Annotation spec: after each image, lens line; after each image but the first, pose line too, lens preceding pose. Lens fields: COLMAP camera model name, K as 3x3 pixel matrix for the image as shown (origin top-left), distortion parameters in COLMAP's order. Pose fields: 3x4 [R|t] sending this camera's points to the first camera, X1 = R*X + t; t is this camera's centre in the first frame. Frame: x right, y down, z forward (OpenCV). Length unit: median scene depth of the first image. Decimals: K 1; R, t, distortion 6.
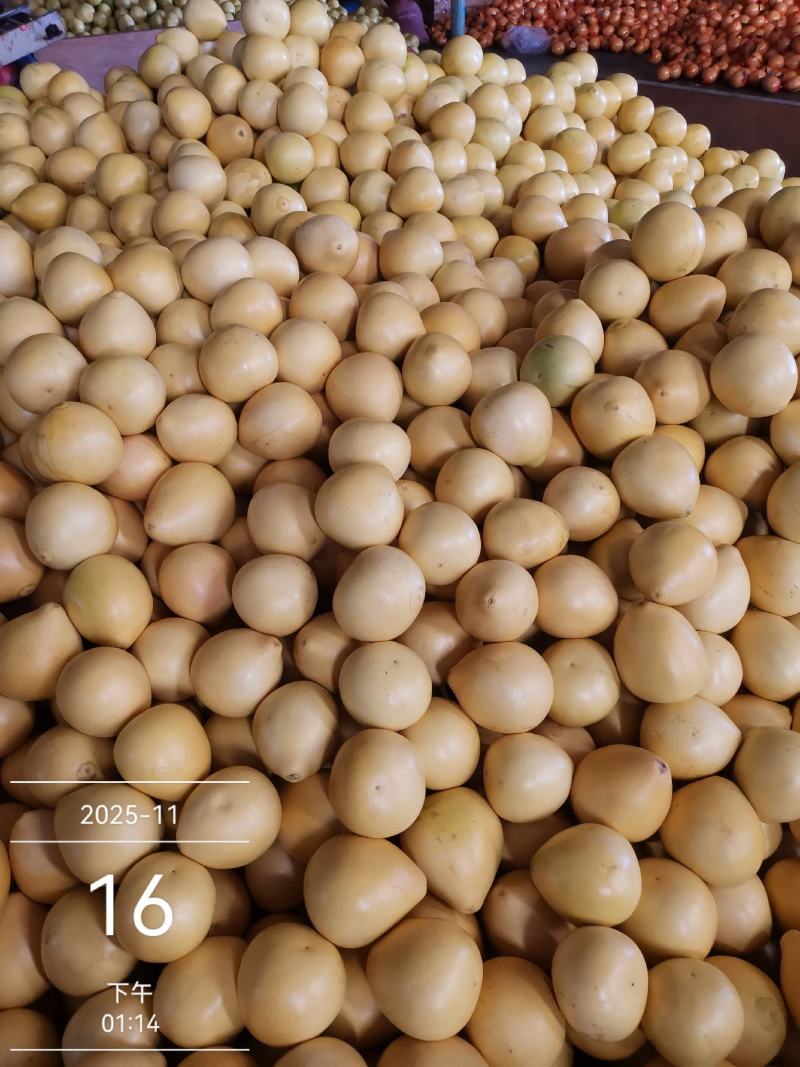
lens RADIAL K [[839.6, 0, 390.7], [0, 839.6, 519.5], [0, 0, 1]] dist [0.050319, -0.055462]
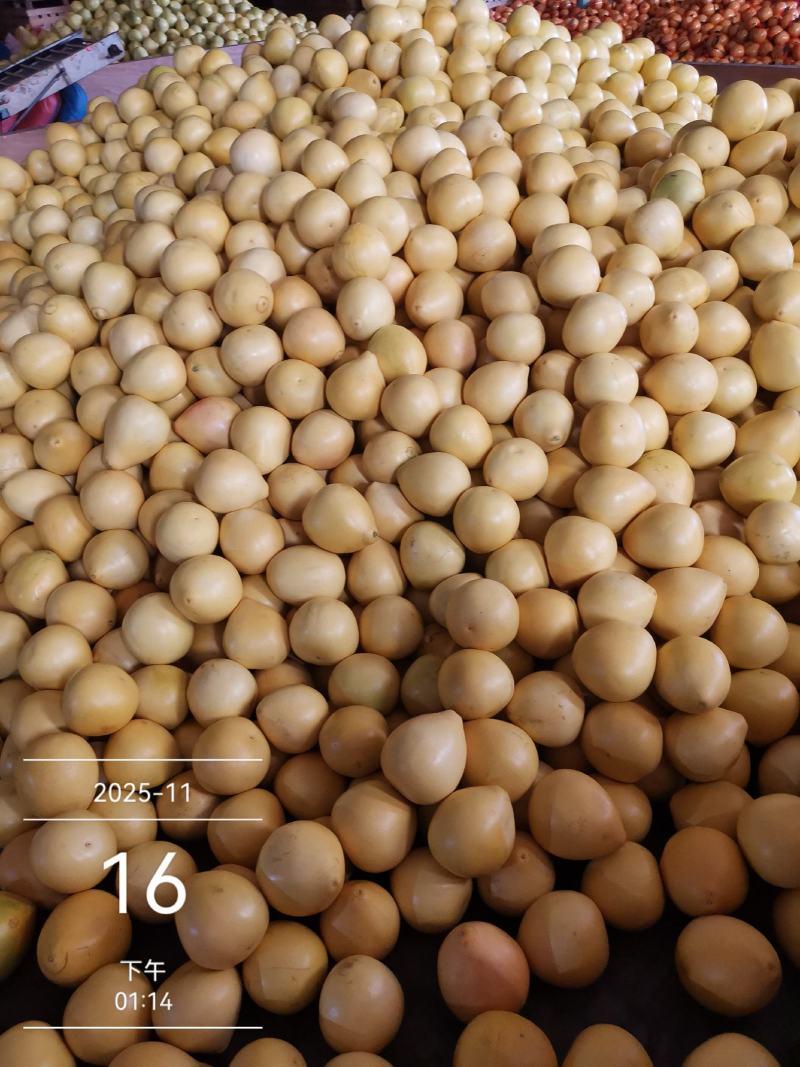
lens RADIAL K [[839.6, 0, 390.7], [0, 839.6, 519.5], [0, 0, 1]] dist [0.050319, -0.055462]
pose [[0.996905, -0.073807, 0.027058, -0.355236], [0.074731, 0.996593, -0.034890, 0.371247], [-0.024391, 0.036804, 0.999025, -0.373653]]
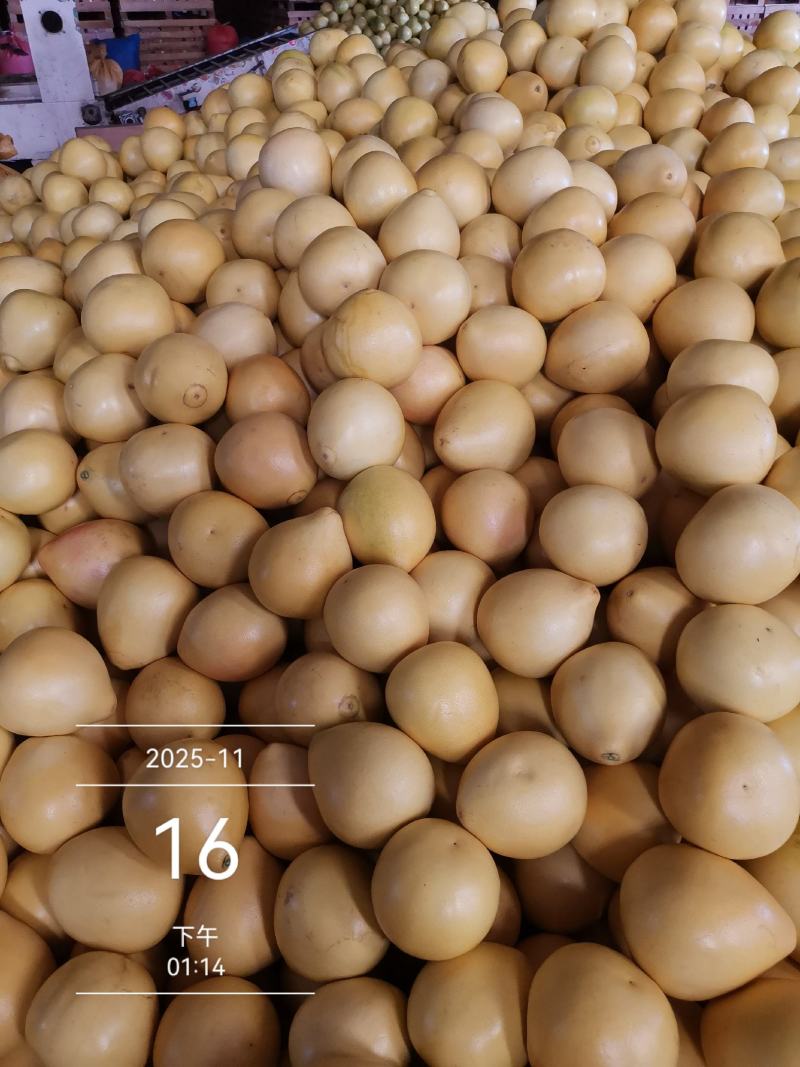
lens RADIAL K [[839.6, 0, 390.7], [0, 839.6, 519.5], [0, 0, 1]] dist [0.050319, -0.055462]
pose [[0.974049, 0.126546, -0.187657, -0.150607], [-0.138708, 0.988909, -0.053104, 0.123807], [0.178855, 0.077755, 0.980798, 0.148265]]
